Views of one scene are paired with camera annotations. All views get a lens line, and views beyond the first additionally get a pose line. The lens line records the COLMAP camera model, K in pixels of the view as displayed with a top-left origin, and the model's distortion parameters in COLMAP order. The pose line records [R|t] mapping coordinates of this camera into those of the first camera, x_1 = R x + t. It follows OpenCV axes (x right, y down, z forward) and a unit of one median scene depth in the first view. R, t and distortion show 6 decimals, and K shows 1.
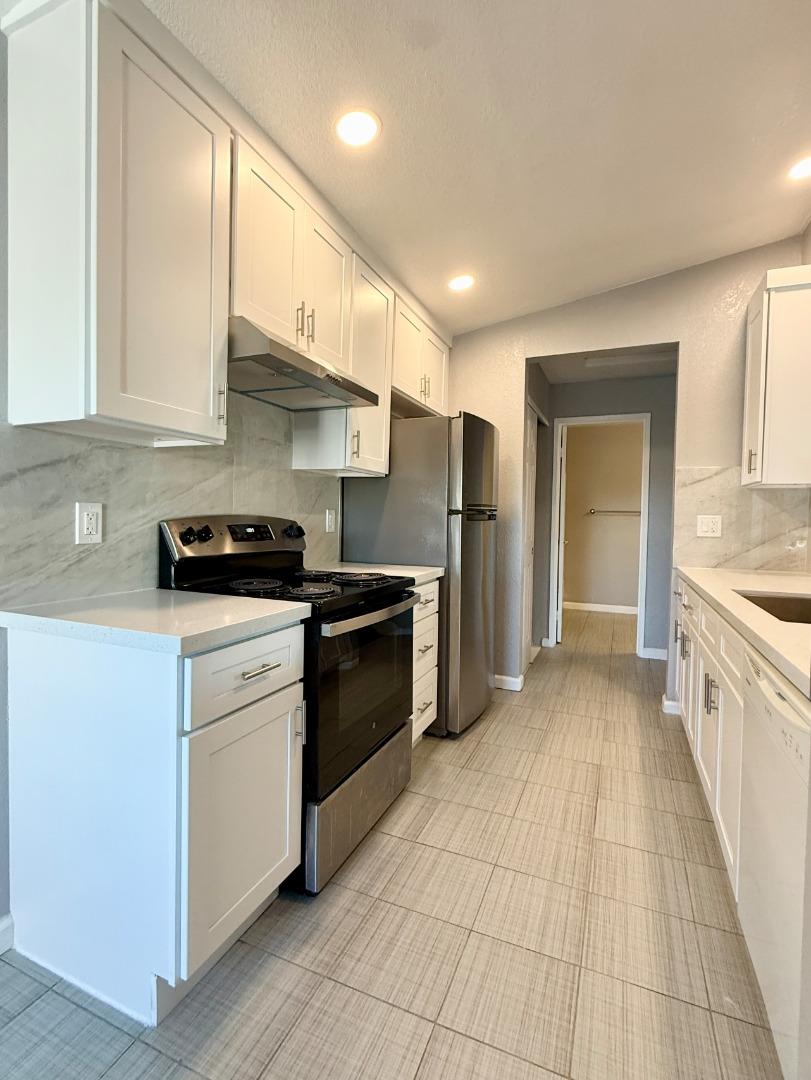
lens RADIAL K [[507.4, 0, 411.4], [0, 507.4, 530.6], [0, 0, 1]] dist [-0.004295, -0.000450]
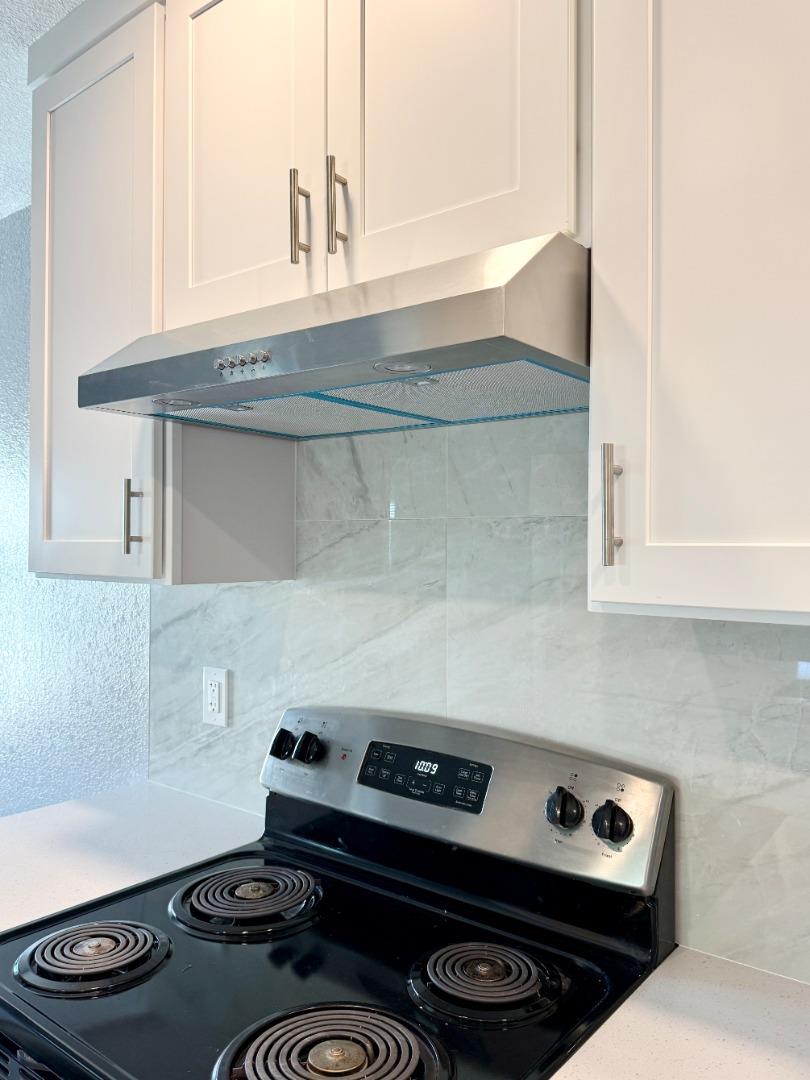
lens RADIAL K [[817.0, 0, 405.0], [0, 817.0, 540.0], [0, 0, 1]] dist [0.131127, -0.153598]
pose [[-0.285761, -0.031453, -0.957785, 0.396436], [-0.038556, 0.999029, -0.021304, -0.210940], [0.957525, 0.030841, -0.286696, 1.510030]]
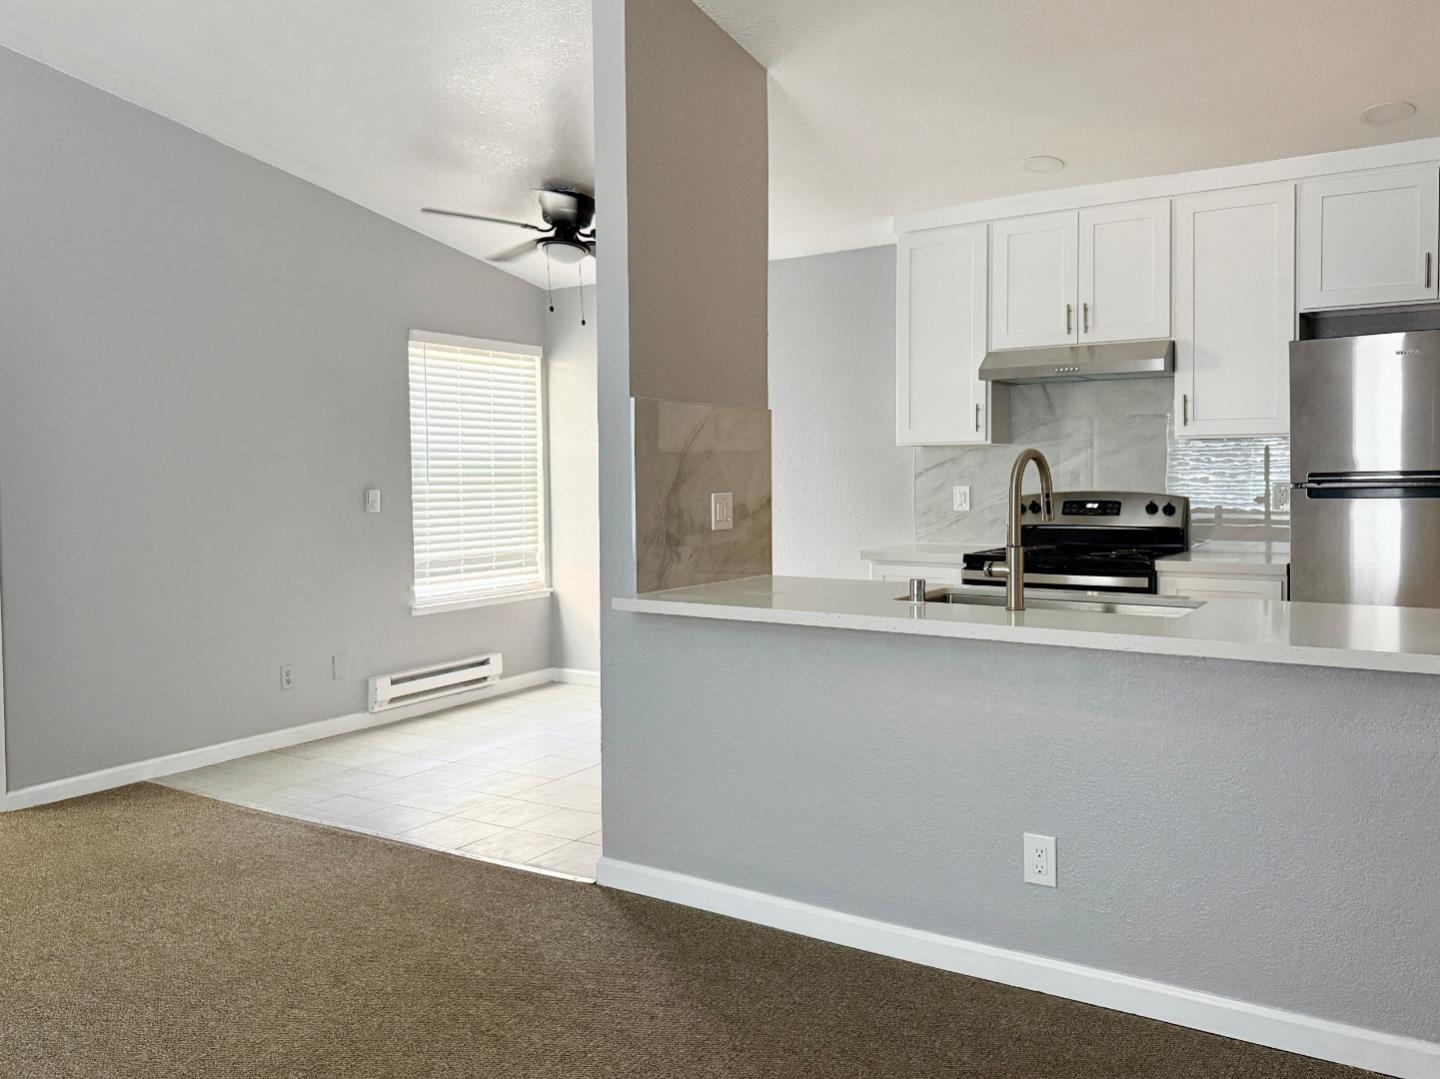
lens RADIAL K [[1098.6, 0, 718.8], [0, 1098.6, 509.7], [0, 0, 1]] dist [0.079517, -0.000103]
pose [[-0.182192, 0.019343, -0.983073, 2.841525], [-0.016324, 0.999609, 0.022694, -0.042982], [0.983127, 0.020182, -0.181805, 0.834094]]
